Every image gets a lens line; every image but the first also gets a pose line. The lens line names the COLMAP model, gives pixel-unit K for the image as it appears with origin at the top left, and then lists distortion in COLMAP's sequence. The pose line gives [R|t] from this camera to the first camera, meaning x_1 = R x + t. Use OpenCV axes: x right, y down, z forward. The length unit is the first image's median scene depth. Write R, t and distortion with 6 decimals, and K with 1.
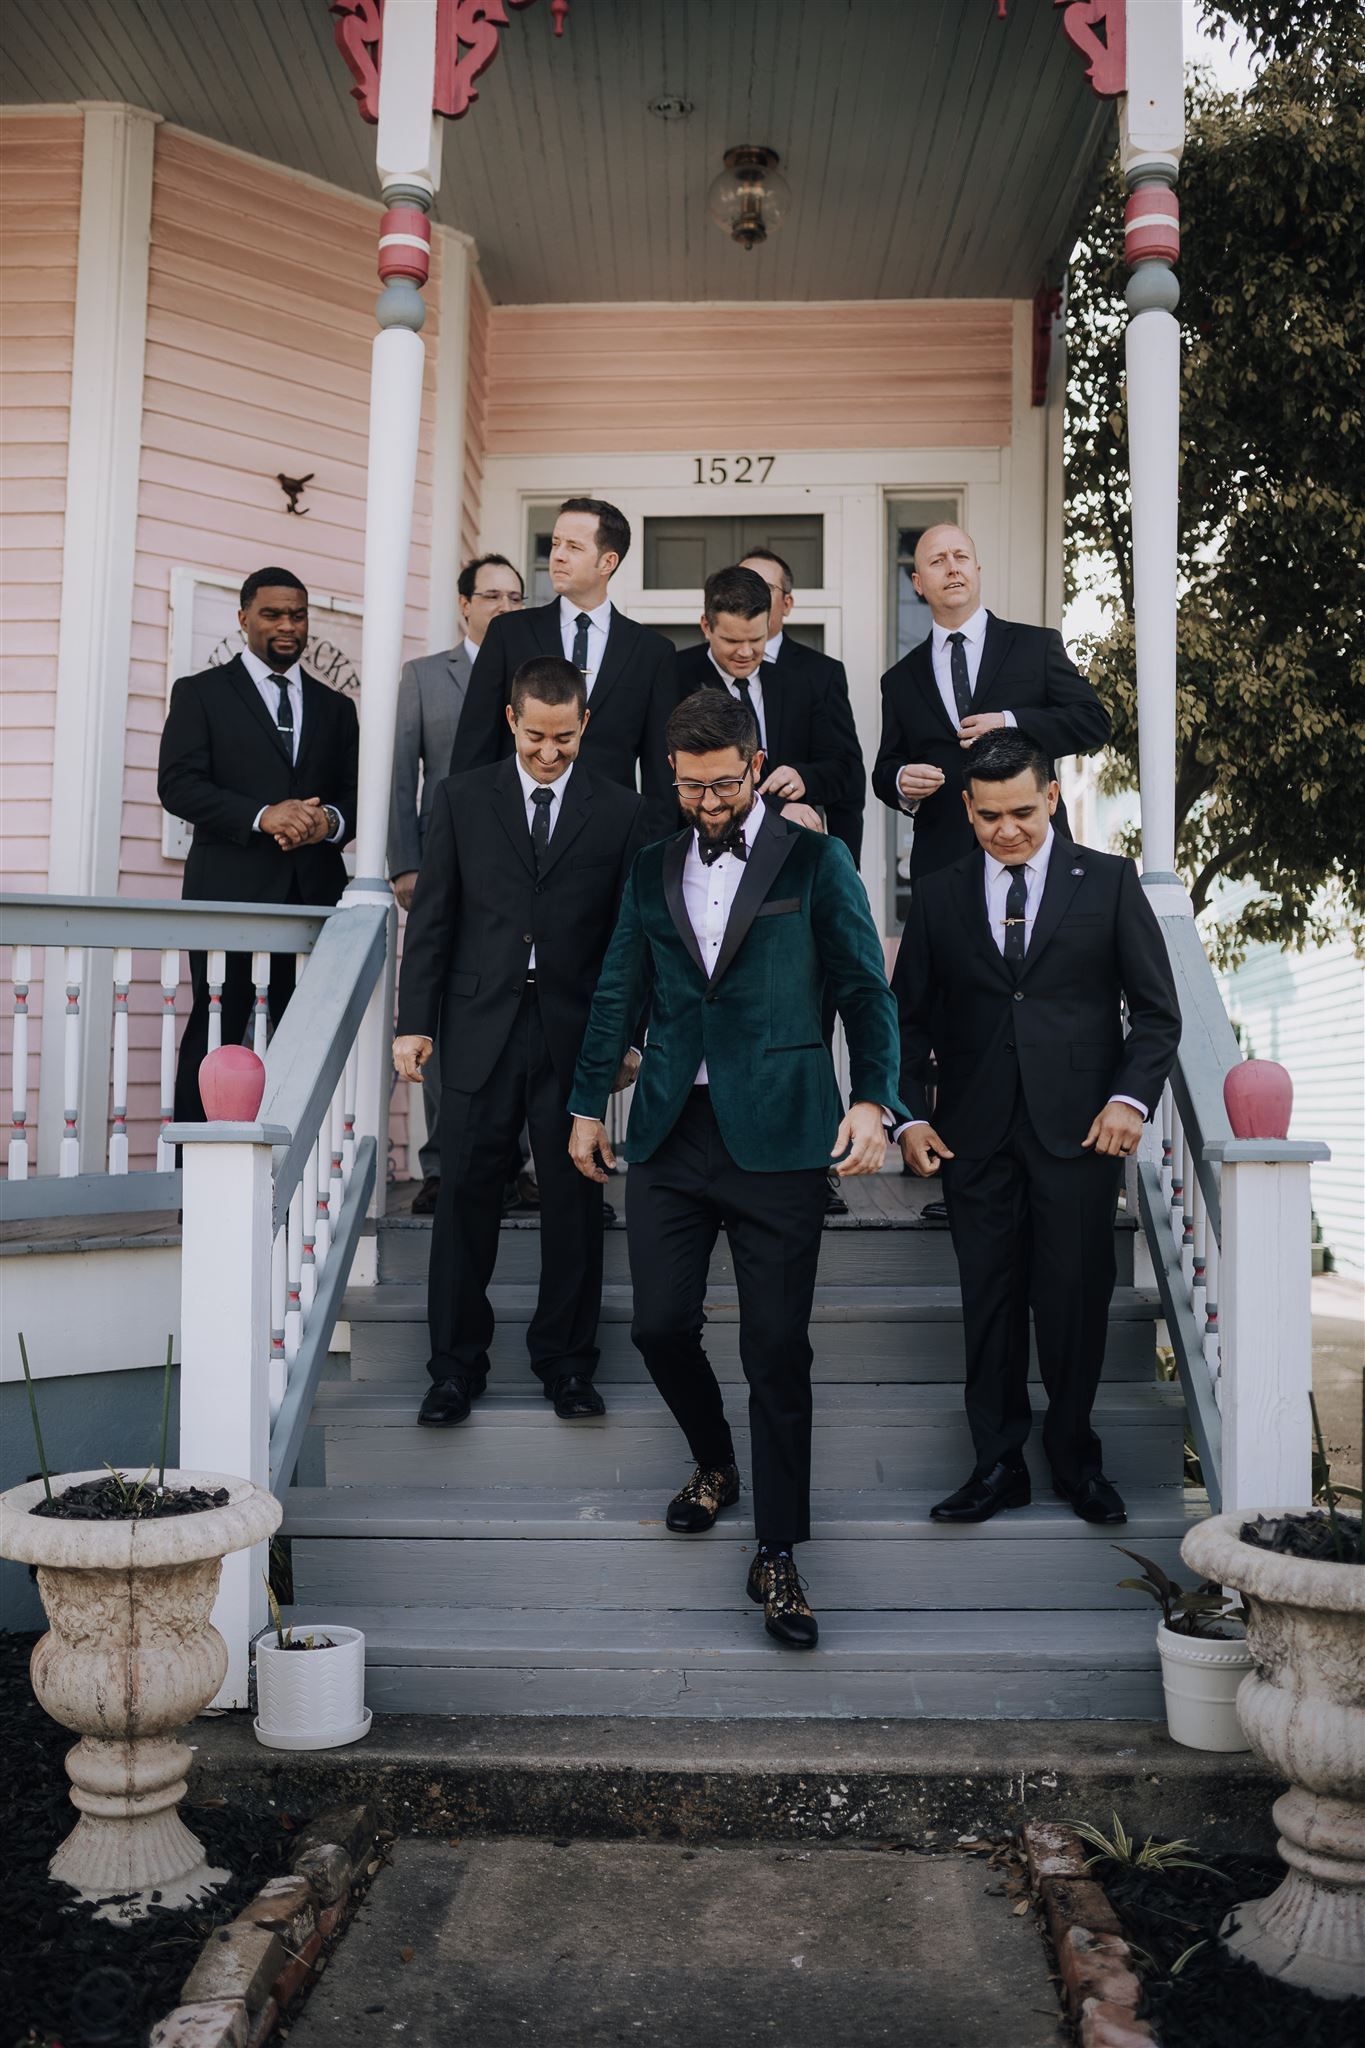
lens RADIAL K [[1977.5, 0, 682.5], [0, 1977.5, 1024.0], [0, 0, 1]] dist [-0.139445, 0.168334]
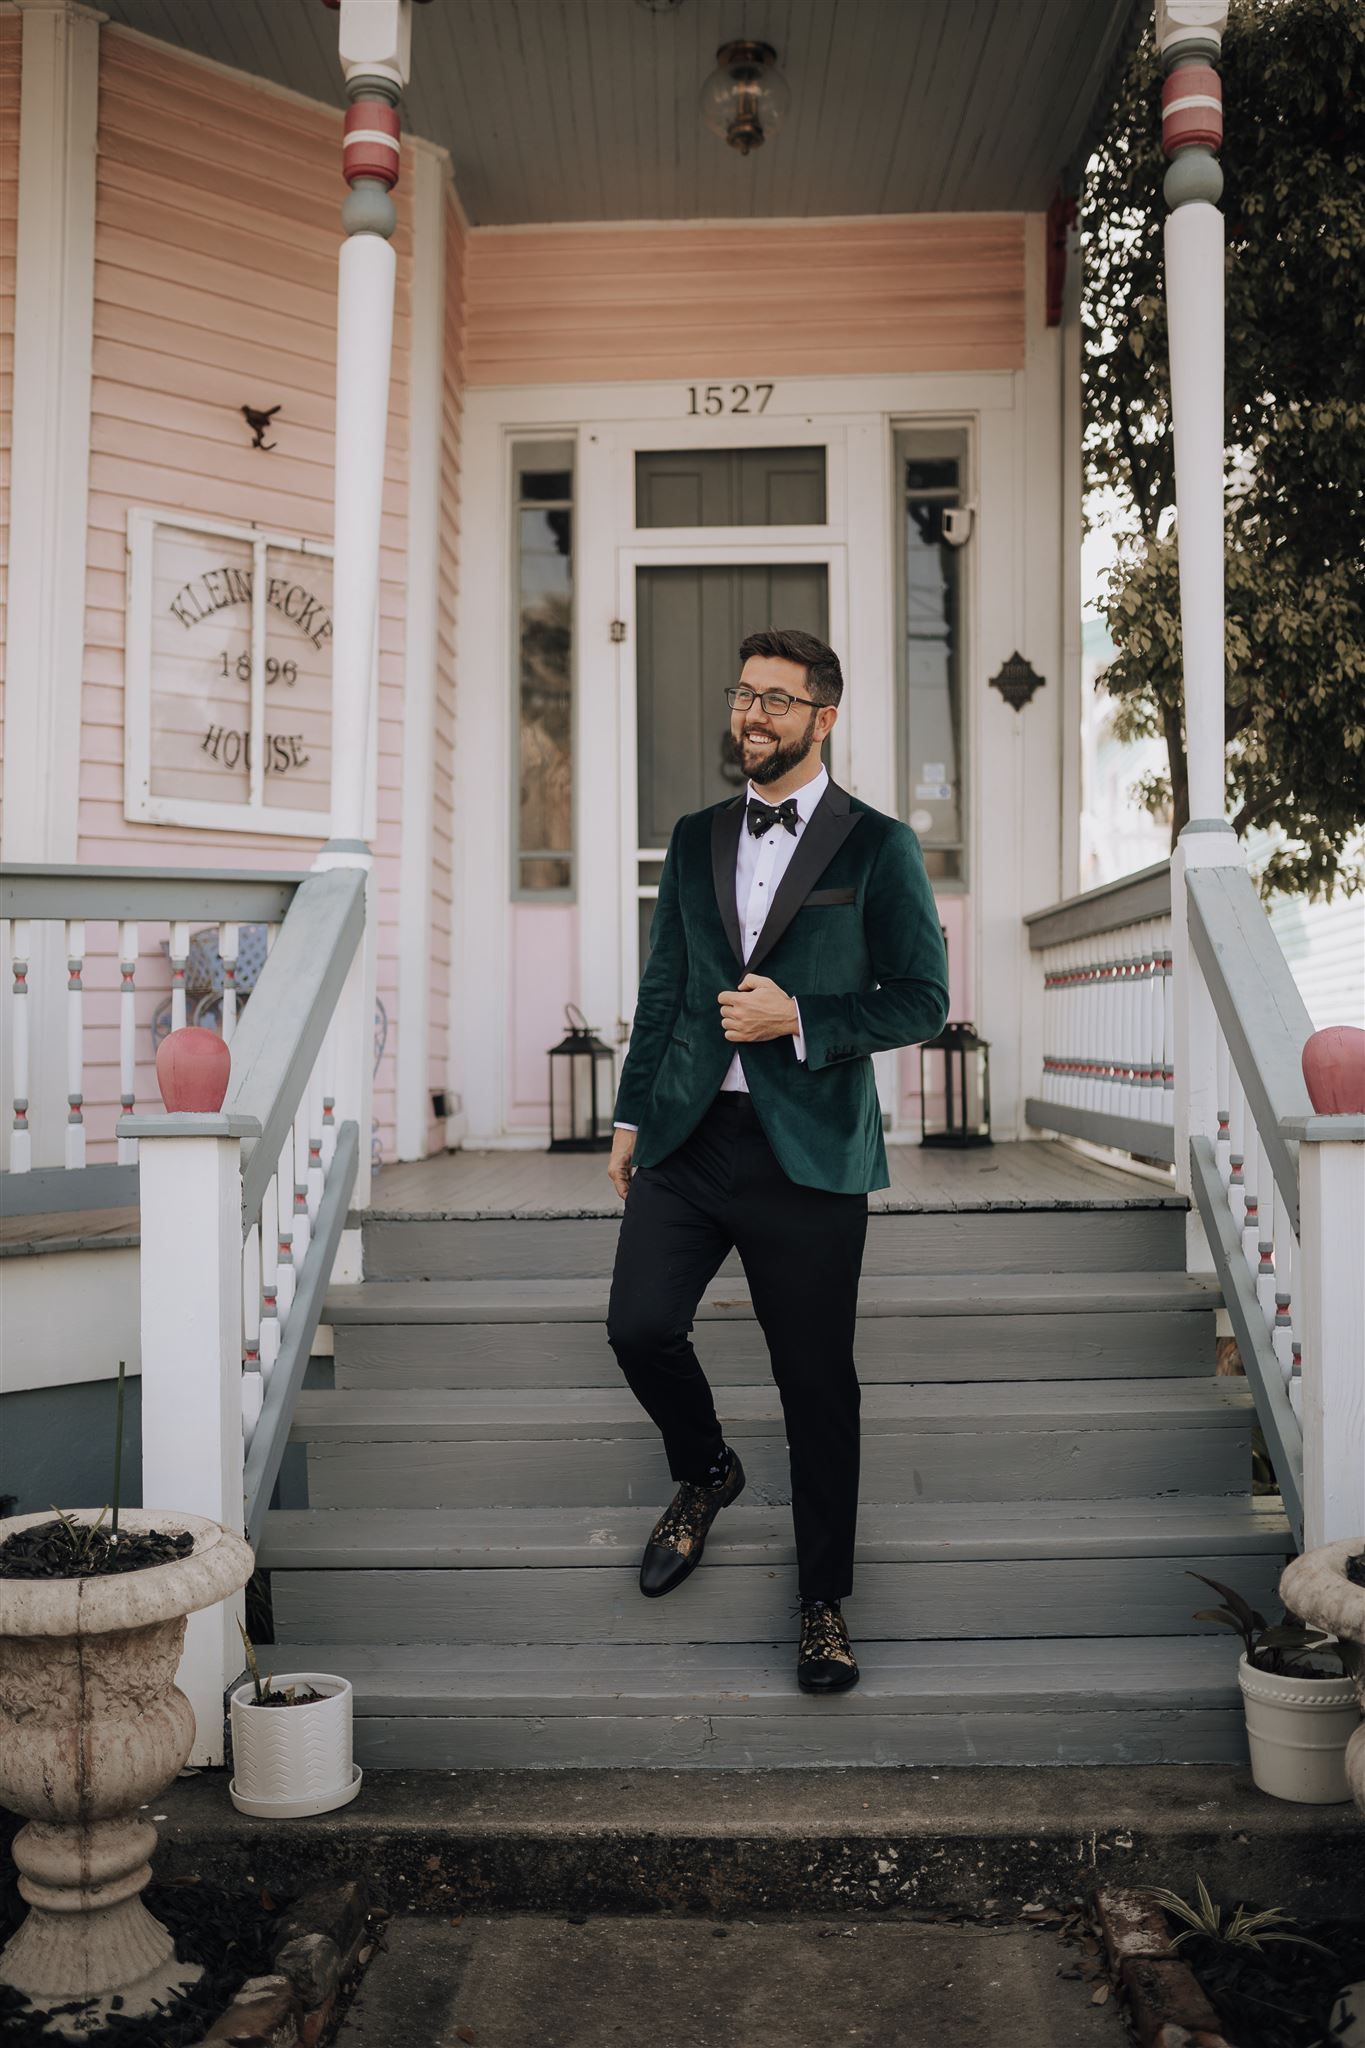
lens RADIAL K [[1977.5, 0, 682.5], [0, 1977.5, 1024.0], [0, 0, 1]] dist [-0.139445, 0.168334]
pose [[0.999866, -0.015786, 0.004303, -0.009482], [0.015696, 0.999672, 0.020233, -0.004763], [-0.004621, -0.020163, 0.999786, 0.101358]]
